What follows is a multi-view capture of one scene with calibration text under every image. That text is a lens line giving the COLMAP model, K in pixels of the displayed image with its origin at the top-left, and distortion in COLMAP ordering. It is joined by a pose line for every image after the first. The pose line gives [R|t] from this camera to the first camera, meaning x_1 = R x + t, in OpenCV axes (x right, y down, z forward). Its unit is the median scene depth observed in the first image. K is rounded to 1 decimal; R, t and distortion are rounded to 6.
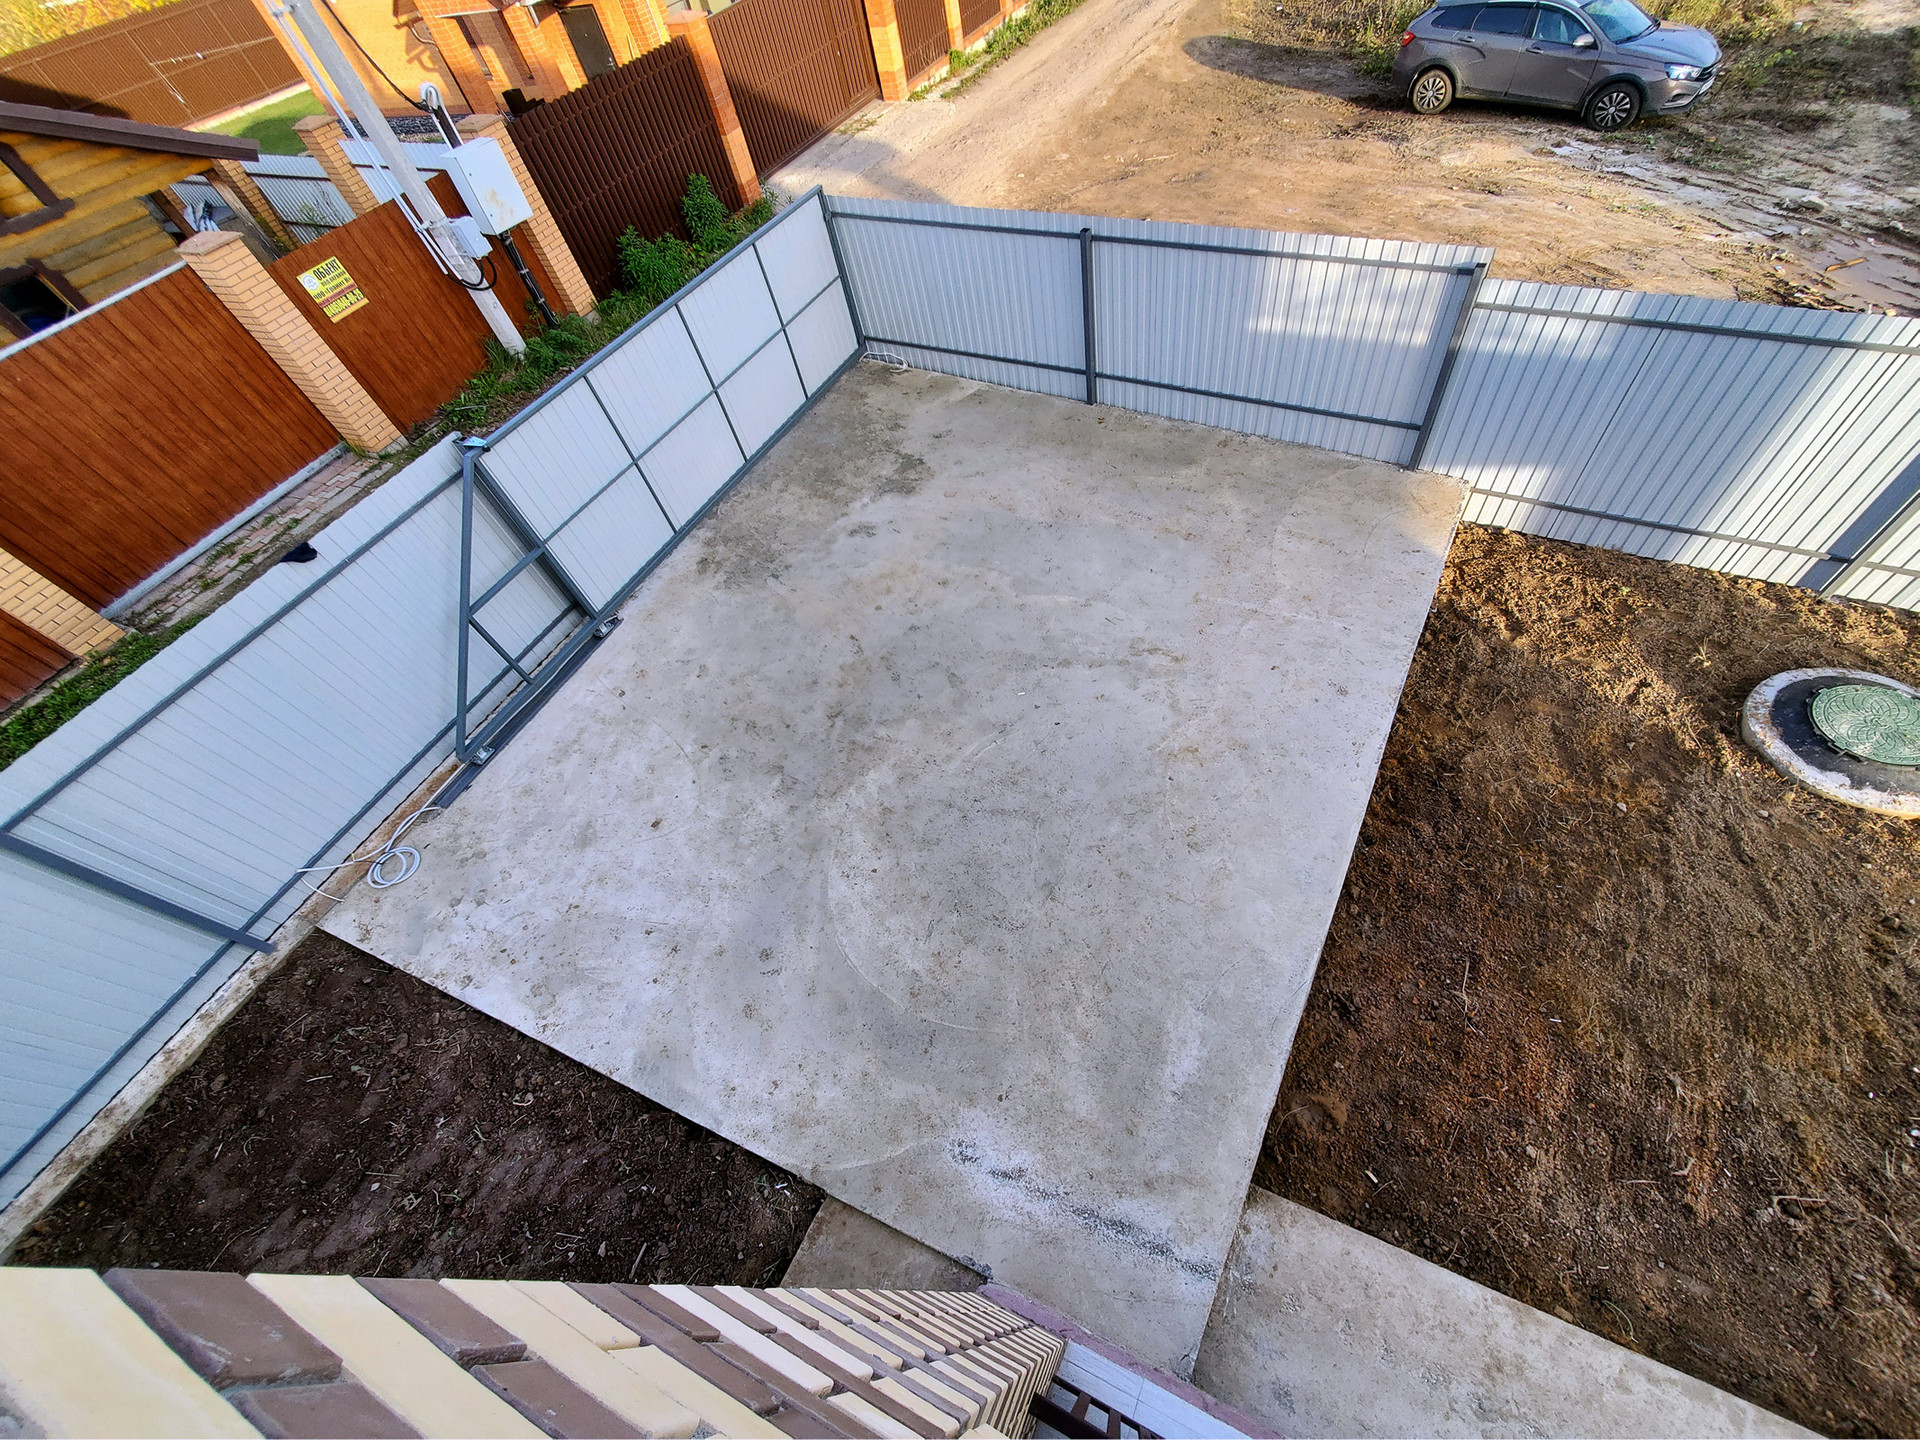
lens RADIAL K [[761.7, 0, 941.4], [0, 761.7, 731.4], [0, 0, 1]] dist [0.003433, -0.003134]
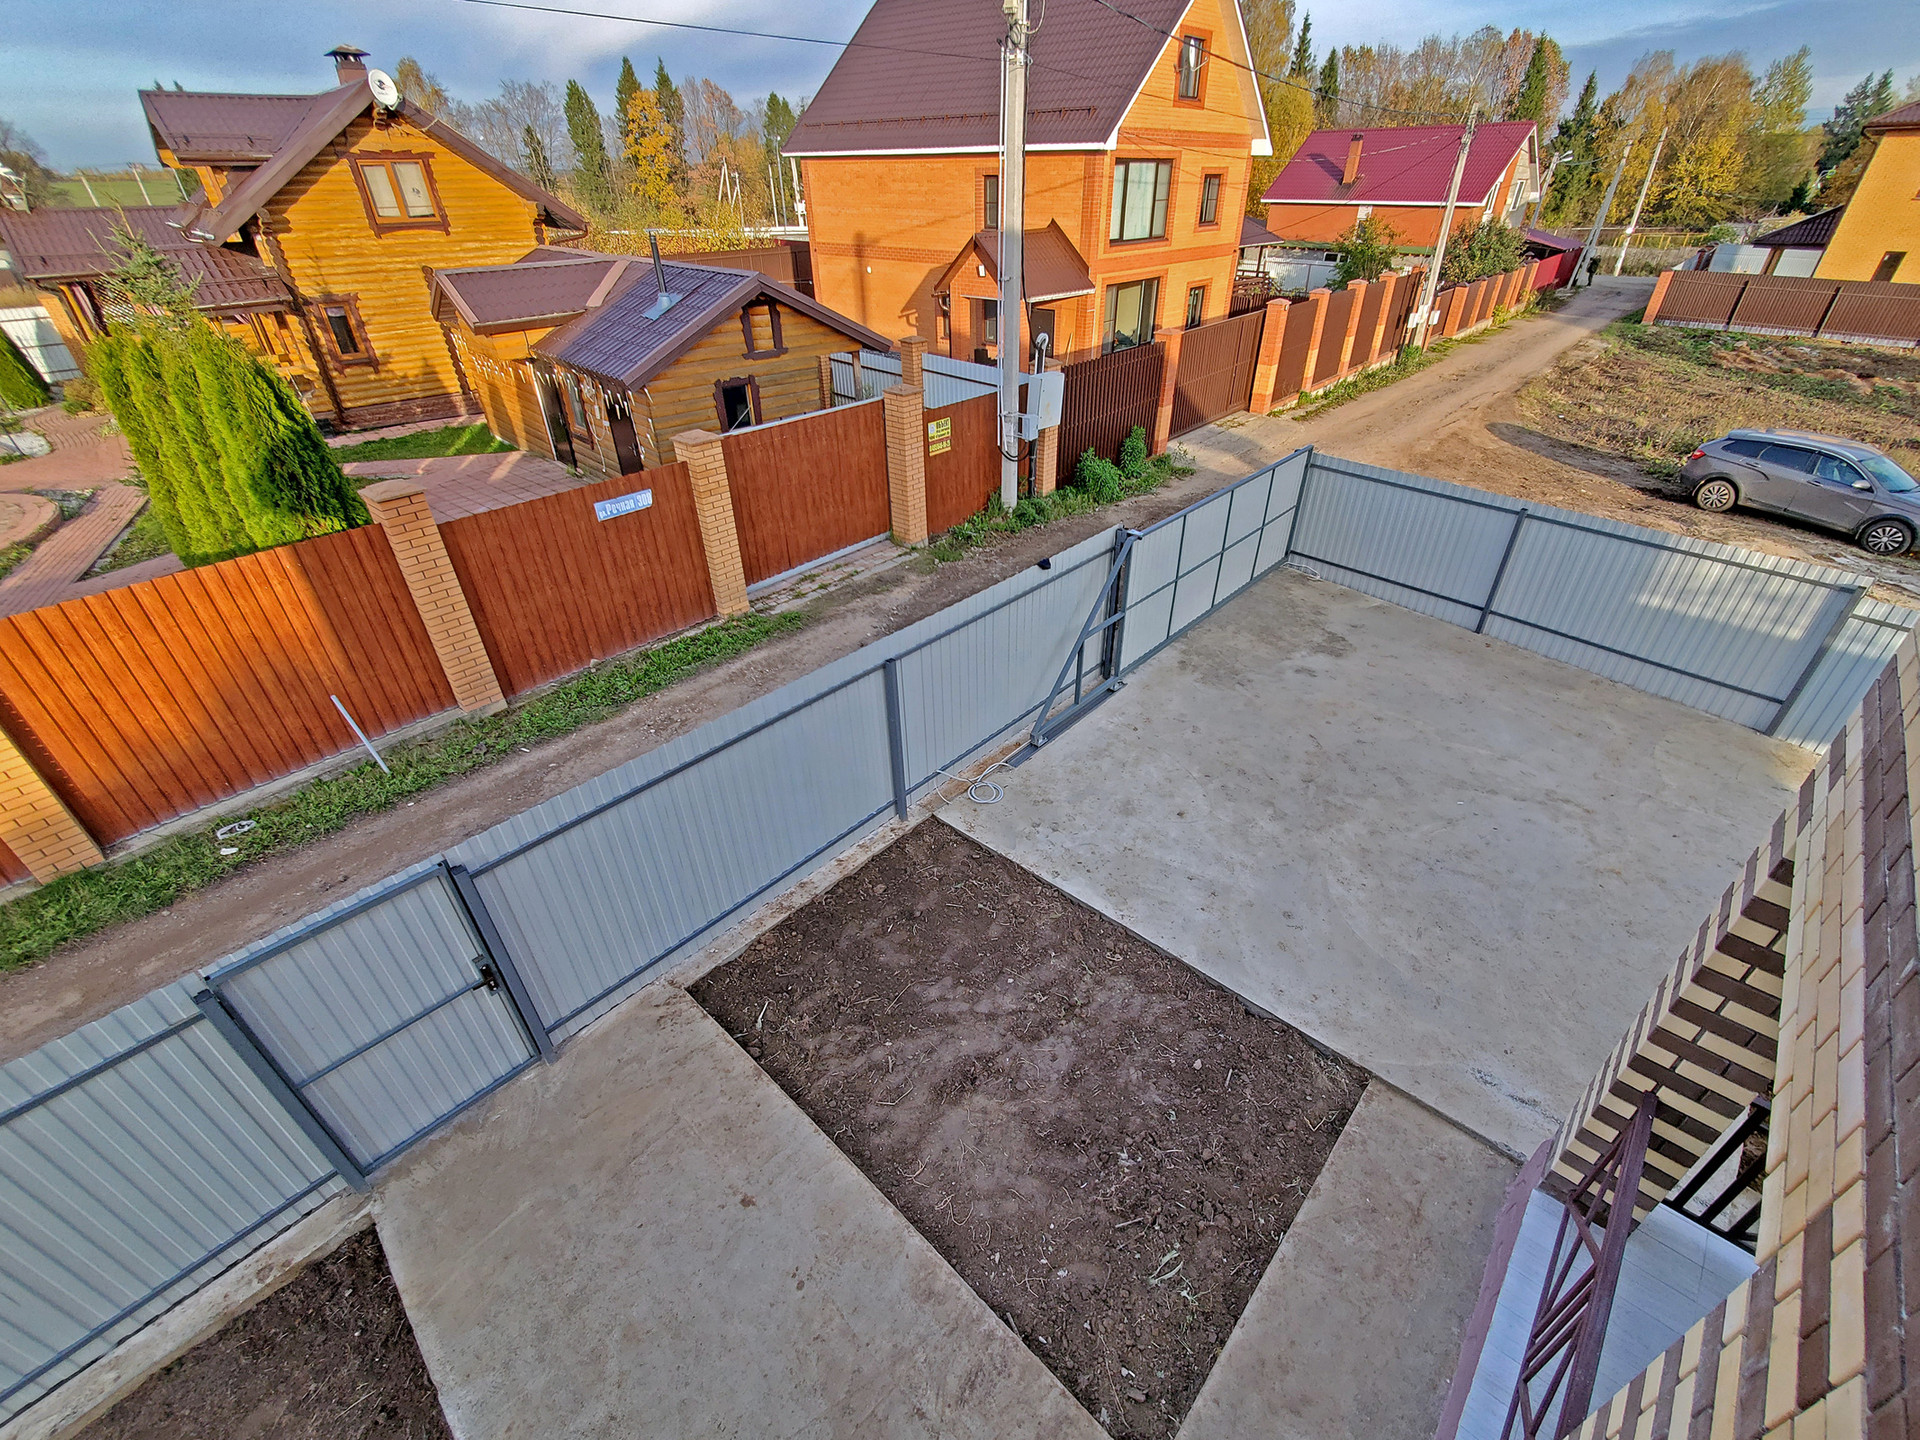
lens RADIAL K [[768.3, 0, 987.6], [0, 768.3, 756.7], [0, 0, 1]] dist [0.006956, -0.005951]
pose [[0.959619, 0.255045, -0.118672, -0.439011], [-0.277411, 0.927938, -0.248948, 0.353045], [0.046627, 0.271816, 0.961219, -0.247324]]
